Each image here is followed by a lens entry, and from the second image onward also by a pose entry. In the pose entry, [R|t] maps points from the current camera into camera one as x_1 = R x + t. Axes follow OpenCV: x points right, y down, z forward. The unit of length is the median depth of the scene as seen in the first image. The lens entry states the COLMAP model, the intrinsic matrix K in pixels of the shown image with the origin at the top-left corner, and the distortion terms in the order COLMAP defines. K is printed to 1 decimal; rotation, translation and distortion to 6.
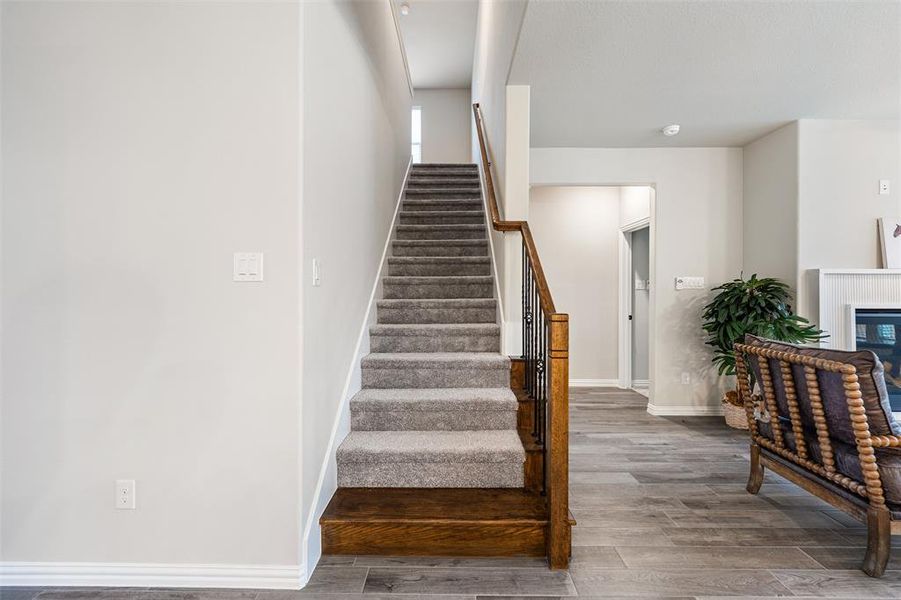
lens RADIAL K [[372.4, 0, 452.0], [0, 372.4, 292.6], [0, 0, 1]] dist [-0.003353, 0.000341]
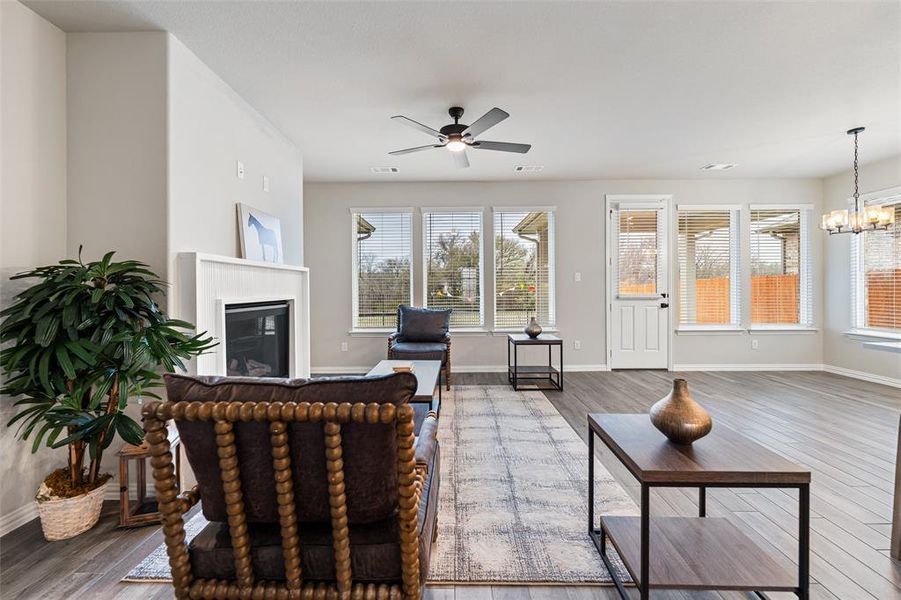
lens RADIAL K [[372.4, 0, 452.3], [0, 372.4, 287.6], [0, 0, 1]] dist [-0.003353, 0.000341]
pose [[0.007968, -0.004470, 0.999958, 0.253809], [0.004071, 0.999982, 0.004437, 0.004409], [-0.999960, 0.004036, 0.007986, 0.477134]]
